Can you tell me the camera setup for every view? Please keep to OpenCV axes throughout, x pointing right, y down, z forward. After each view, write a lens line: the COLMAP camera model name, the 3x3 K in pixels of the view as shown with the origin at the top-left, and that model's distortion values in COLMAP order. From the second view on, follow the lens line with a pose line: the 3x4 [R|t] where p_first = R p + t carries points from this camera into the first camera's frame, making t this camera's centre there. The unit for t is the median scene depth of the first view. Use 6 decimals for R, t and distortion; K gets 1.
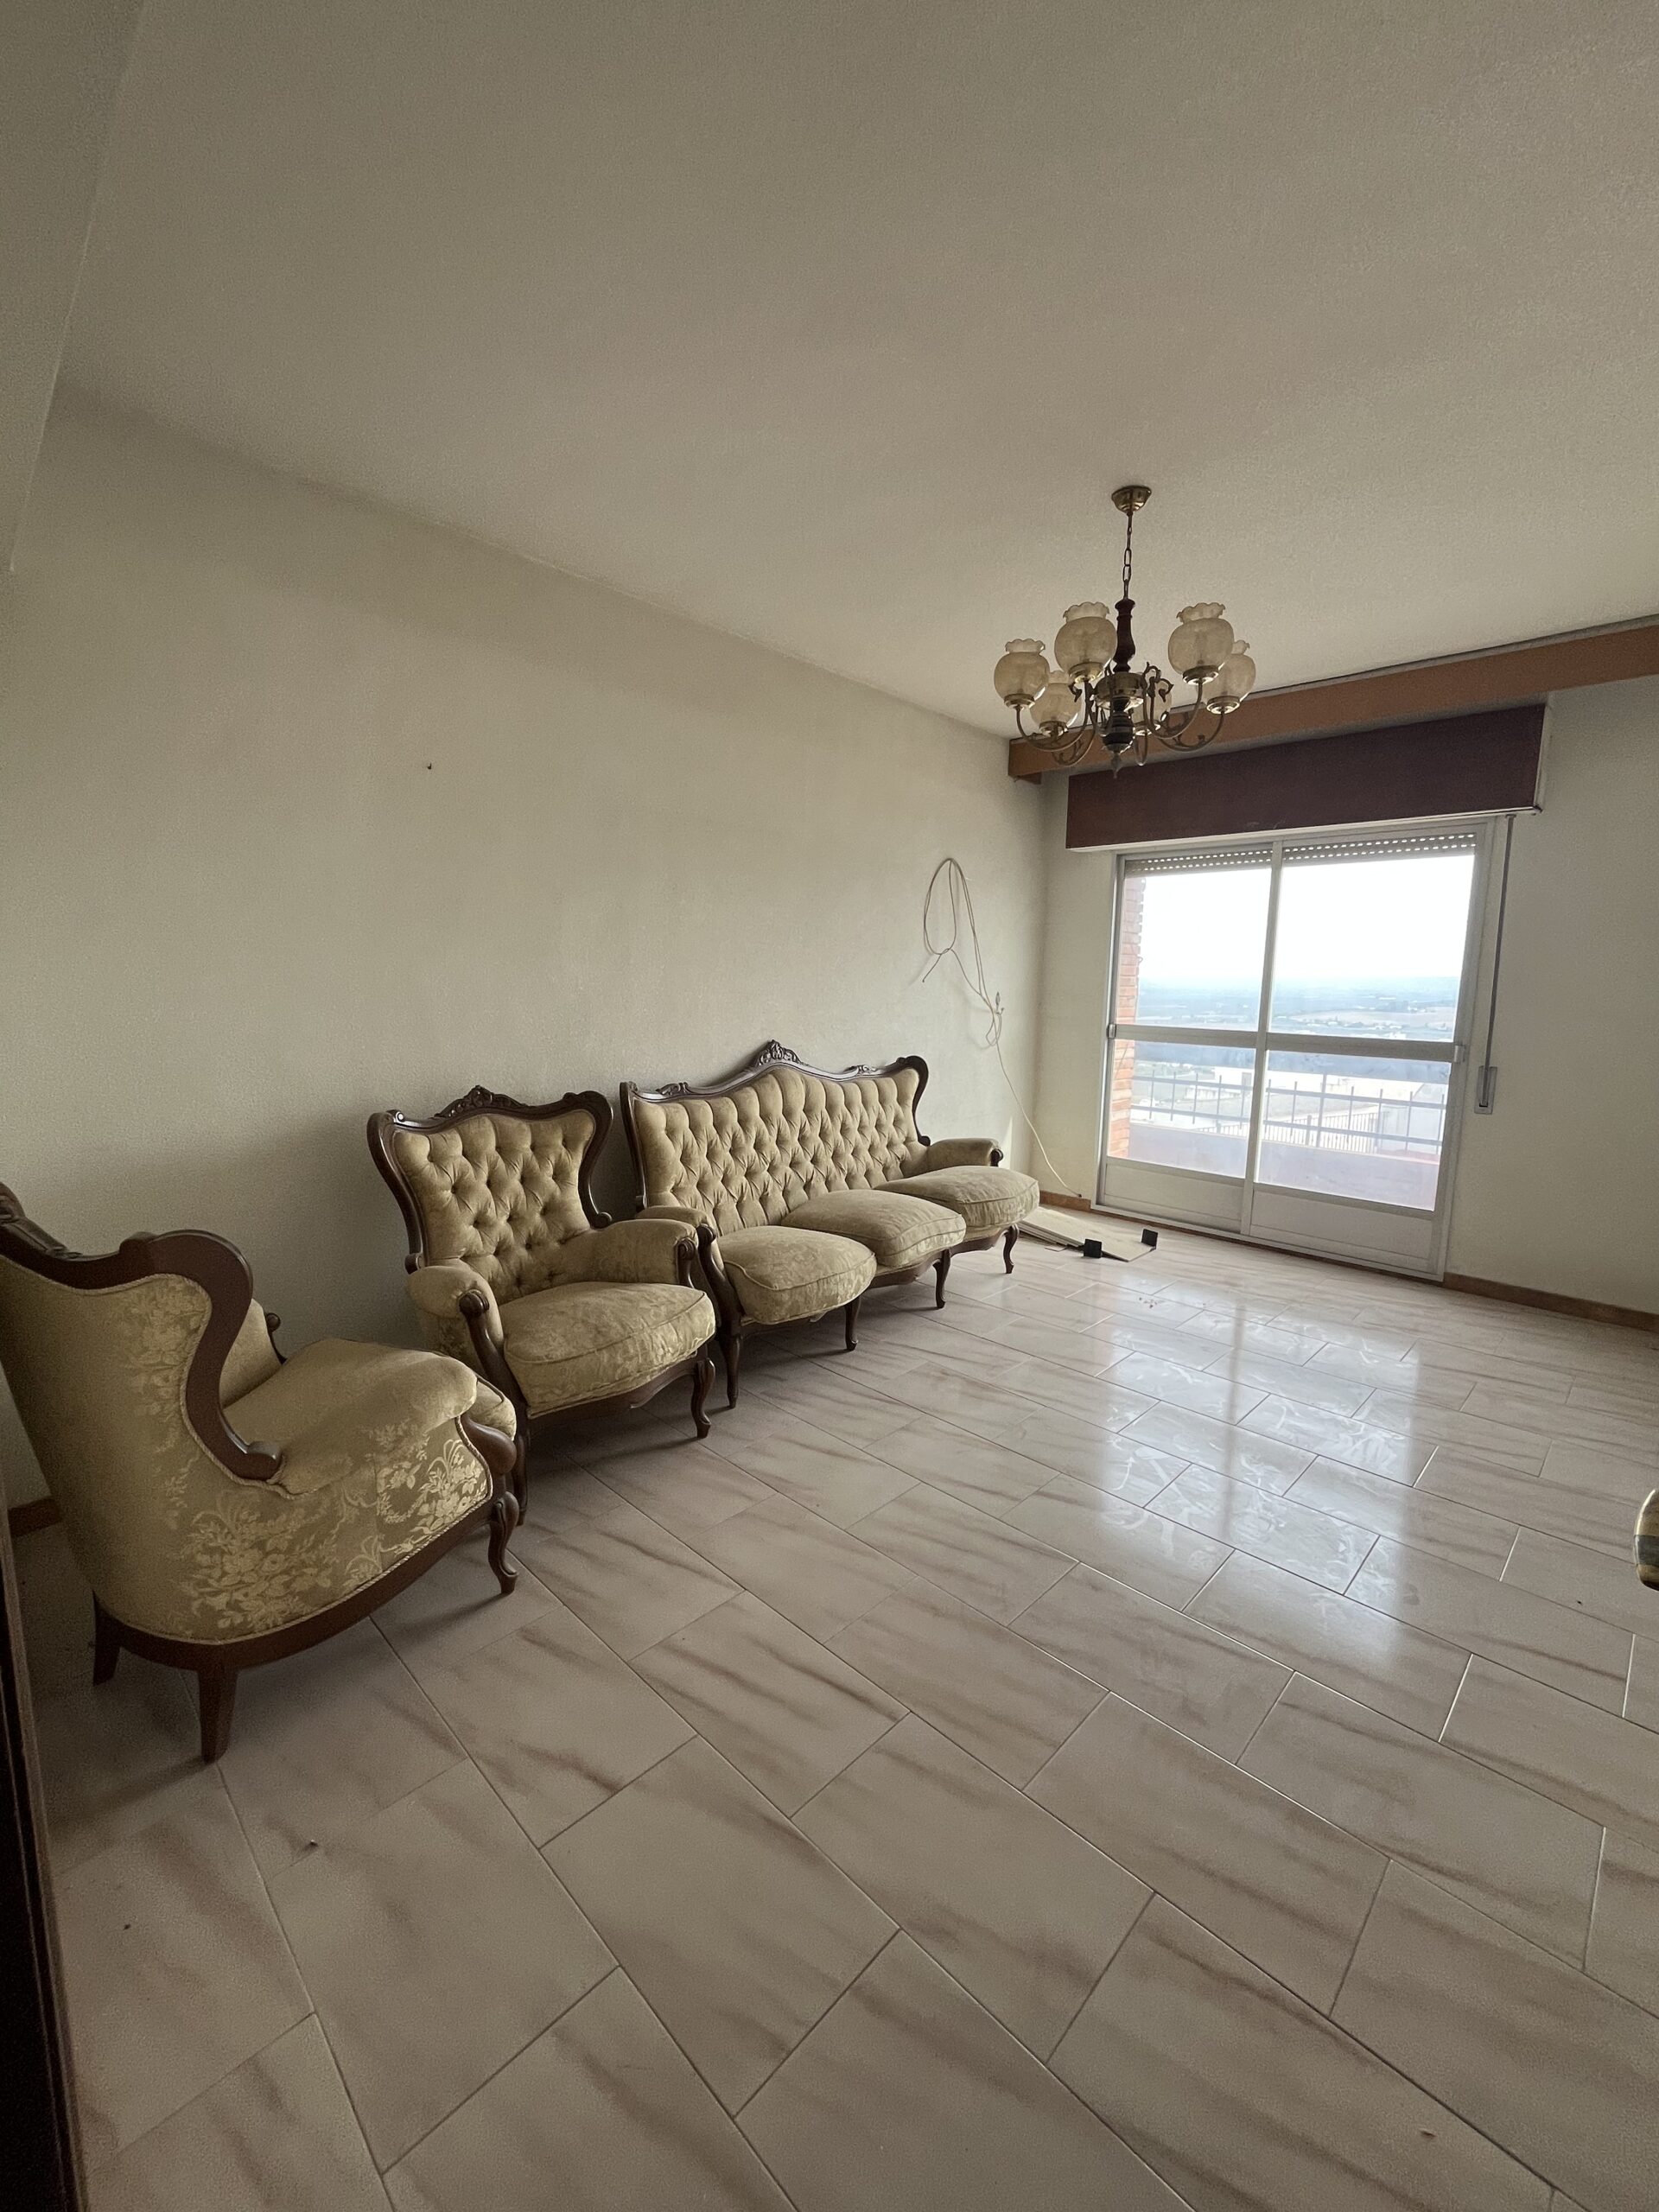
lens RADIAL K [[897.1, 0, 830.1], [0, 897.1, 1102.7], [0, 0, 1]] dist [-0.005870, 0.000363]
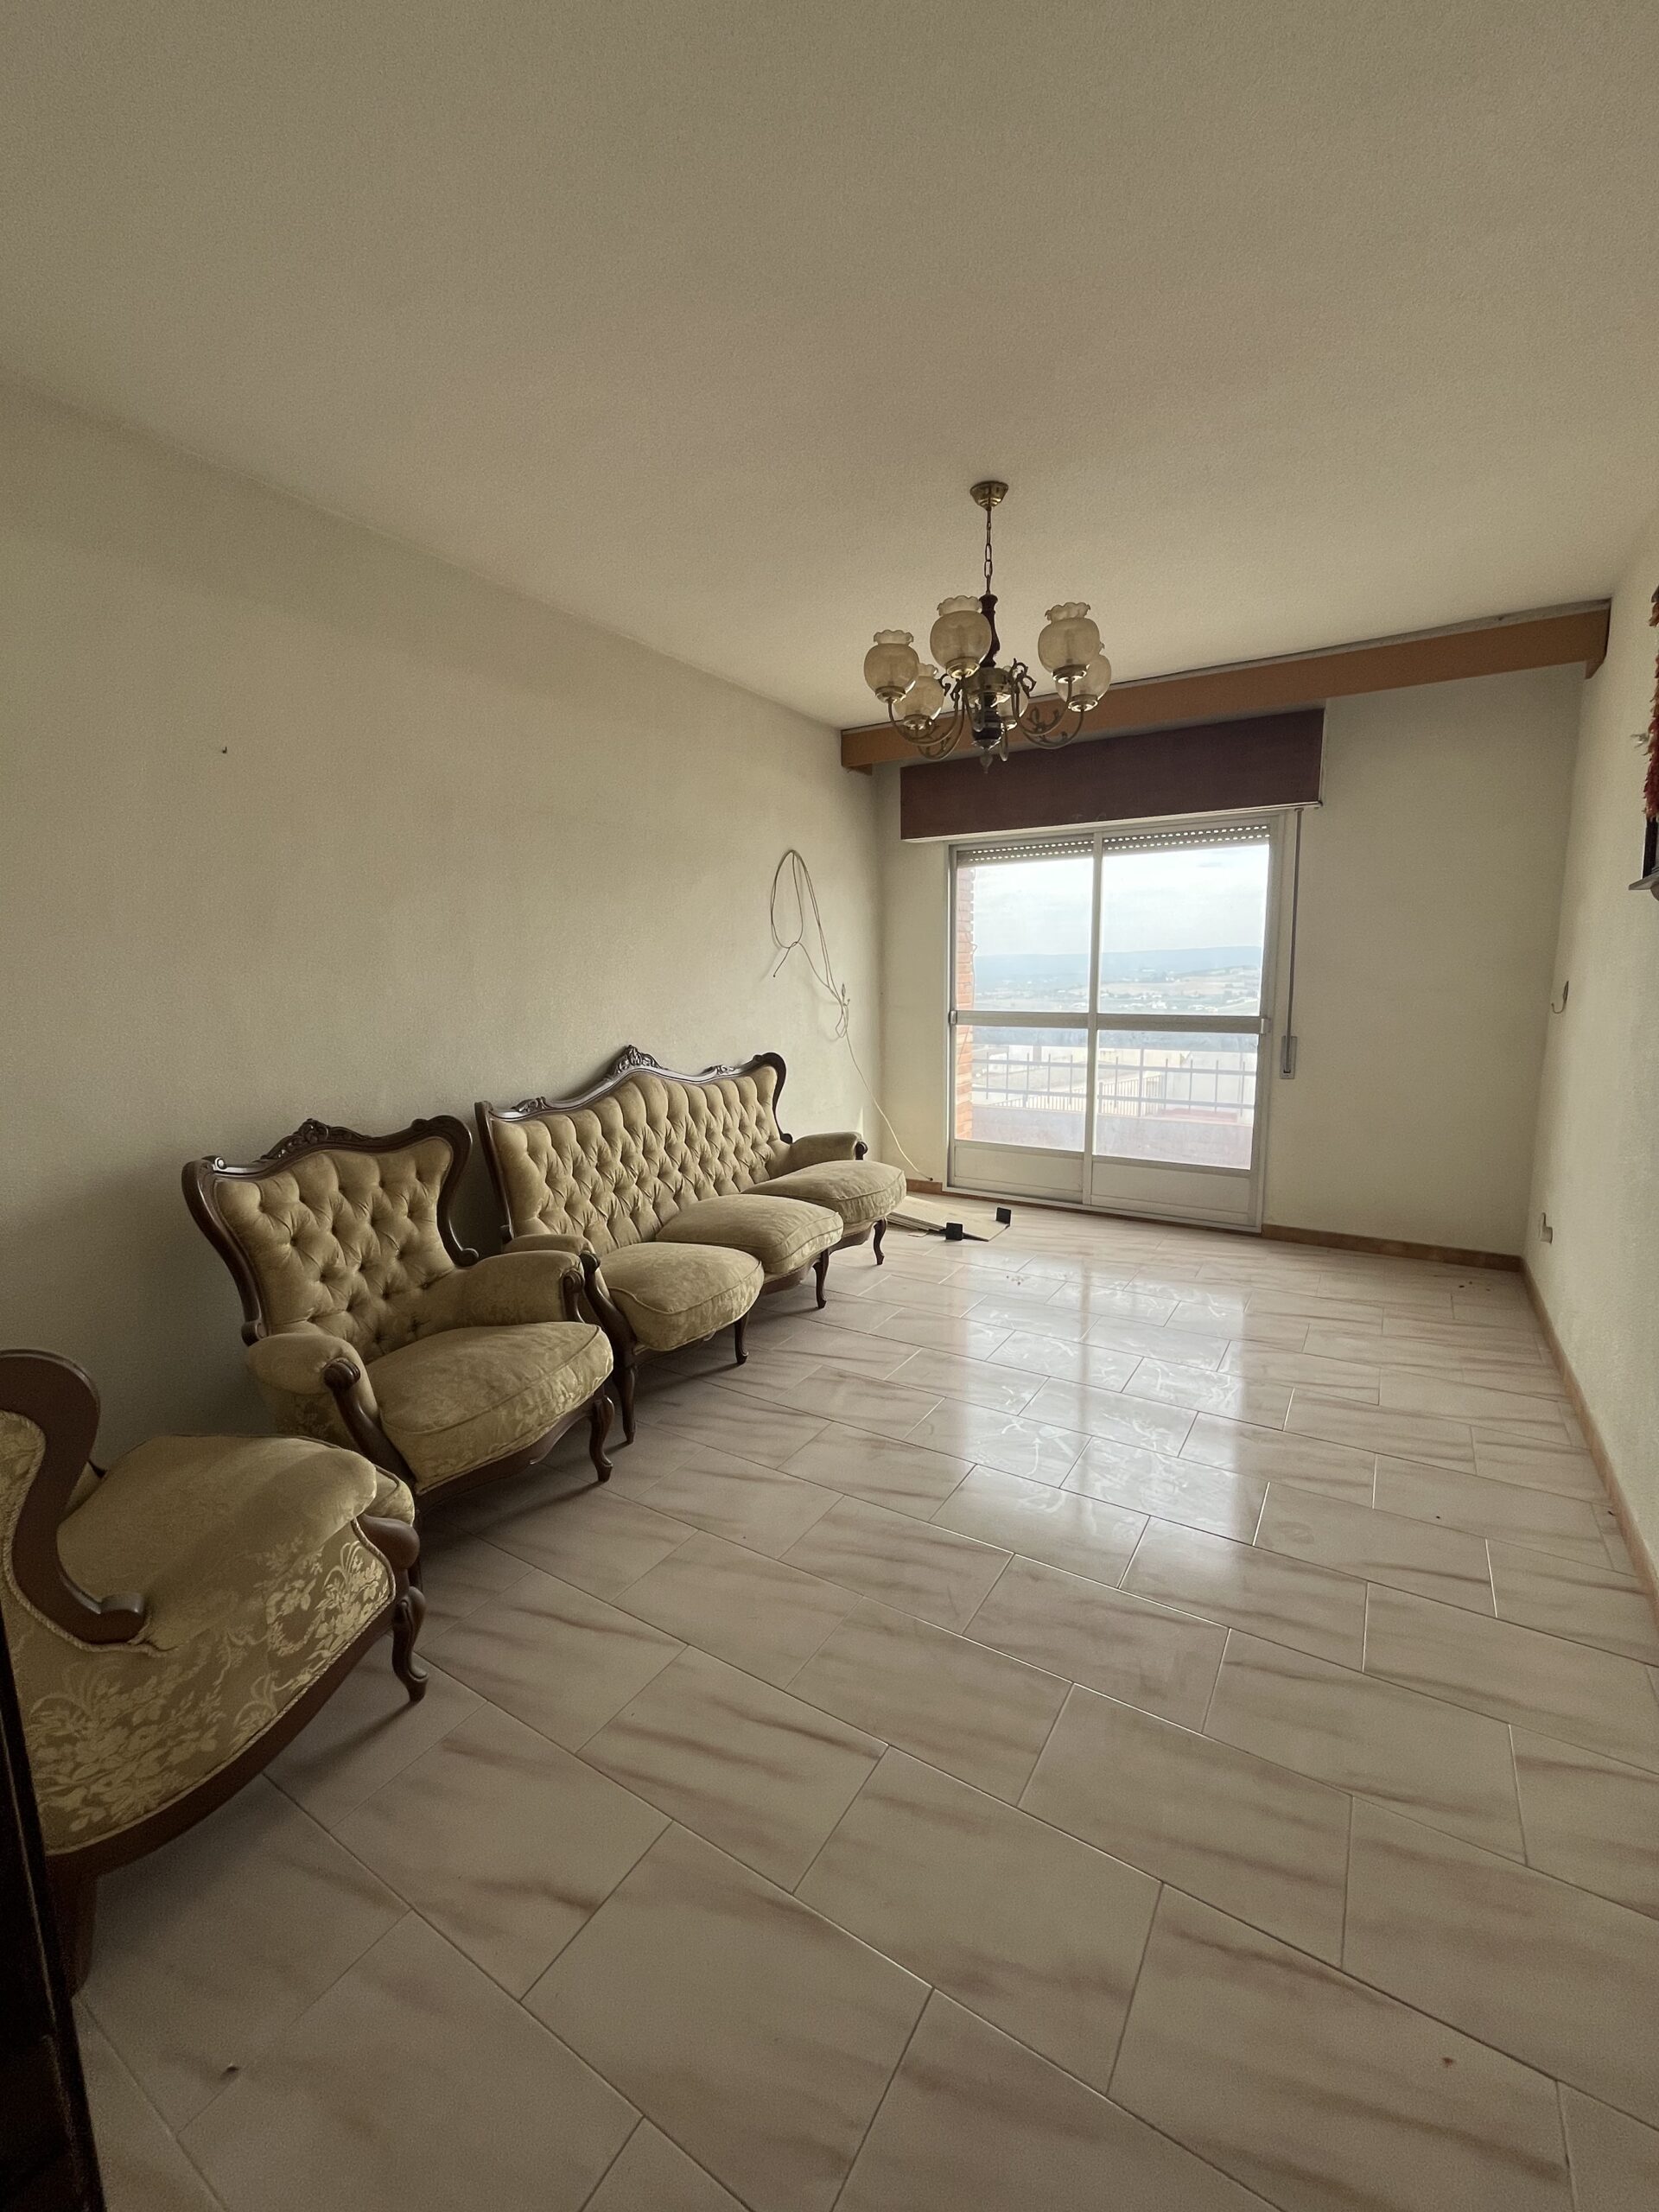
lens RADIAL K [[897.1, 0, 828.8], [0, 897.1, 1100.9], [0, 0, 1]] dist [-0.005870, 0.000363]
pose [[0.976583, -0.063082, 0.205687, -0.089811], [0.060696, 0.997996, 0.017892, -0.024433], [-0.206404, -0.004988, 0.978454, 0.050910]]
